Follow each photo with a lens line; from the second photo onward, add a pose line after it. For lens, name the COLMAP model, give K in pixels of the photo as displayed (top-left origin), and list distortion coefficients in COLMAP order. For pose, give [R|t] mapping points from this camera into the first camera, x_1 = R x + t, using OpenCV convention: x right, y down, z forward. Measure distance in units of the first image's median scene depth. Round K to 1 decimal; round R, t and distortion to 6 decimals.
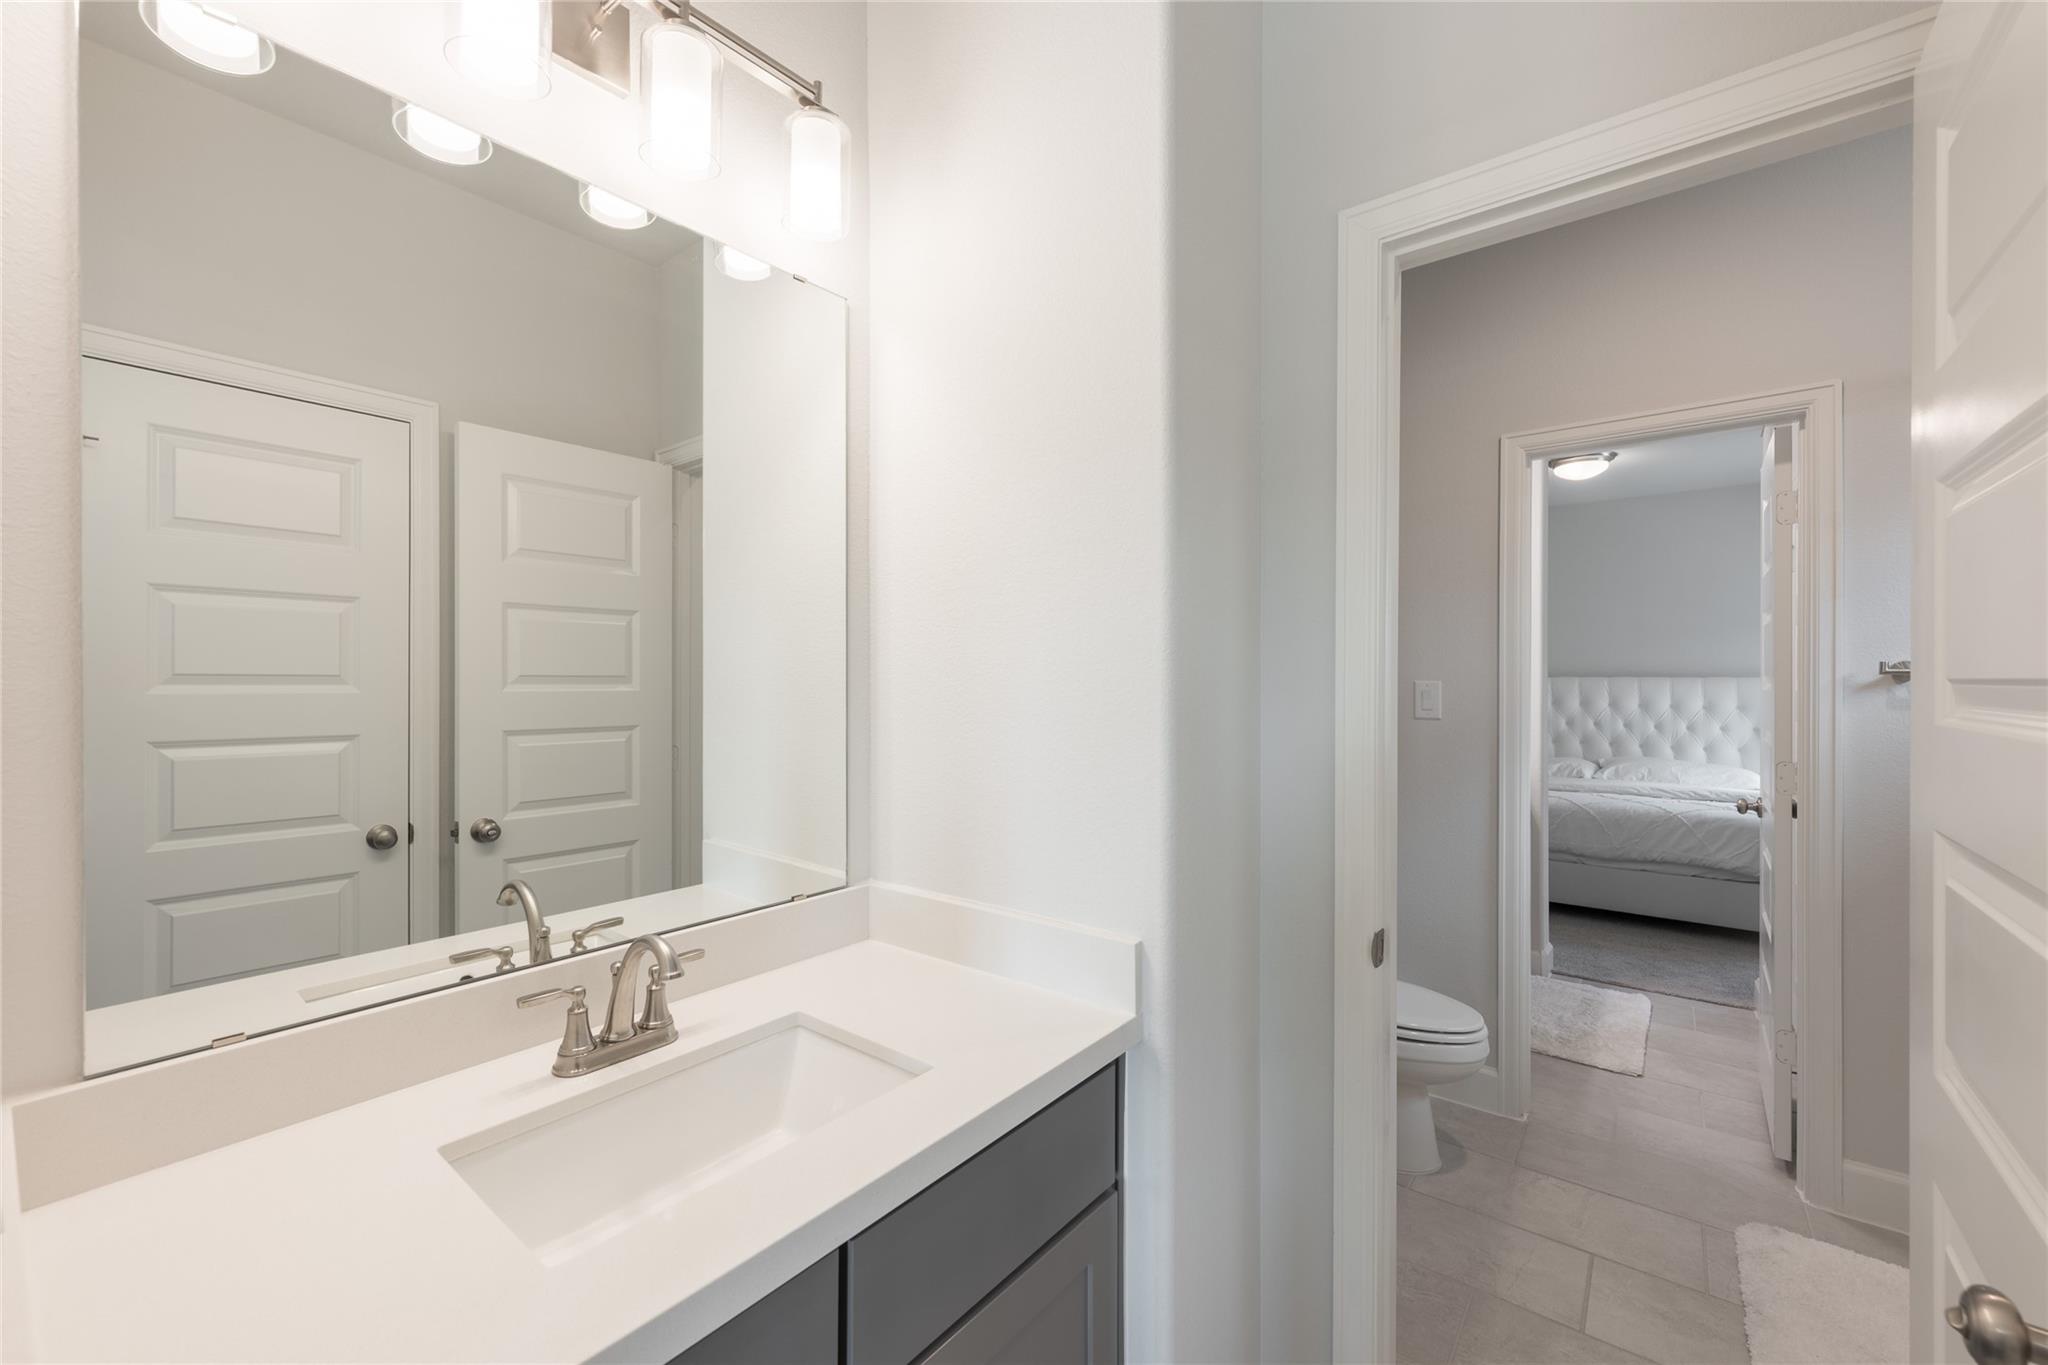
lens RADIAL K [[826.8, 0, 1026.9], [0, 826.8, 691.0], [0, 0, 1]] dist [-0.000023, 0.001007]
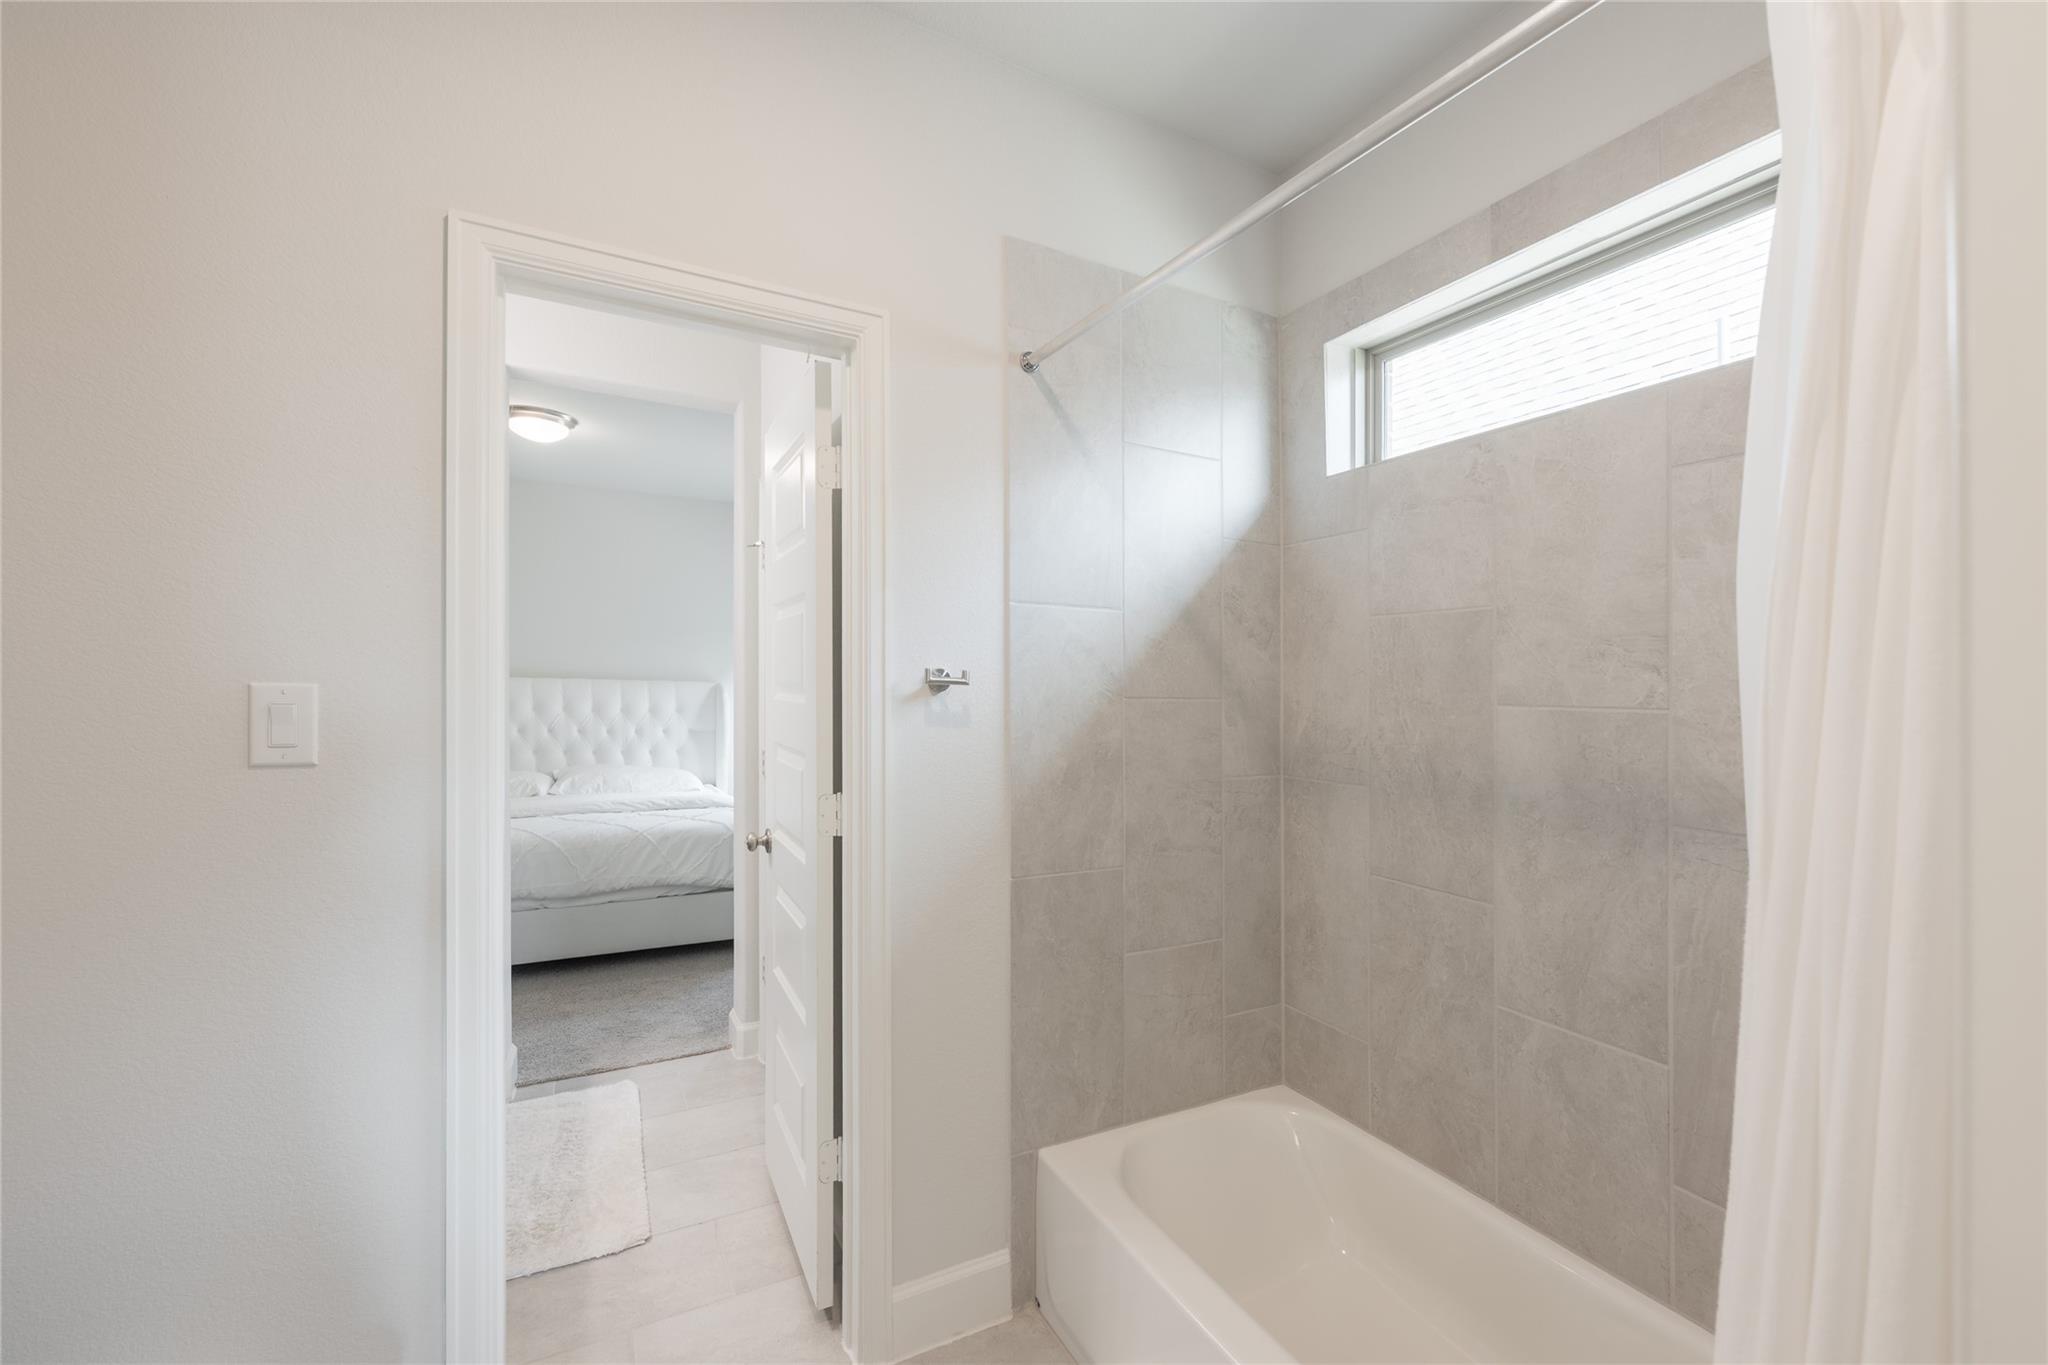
lens RADIAL K [[826.8, 0, 981.9], [0, 826.8, 703.4], [0, 0, 1]] dist [-0.000023, 0.001007]
pose [[0.448952, -0.007601, 0.893523, 0.148537], [-0.006740, 0.999907, 0.011893, -0.004612], [-0.893530, -0.011362, 0.448859, 0.268521]]
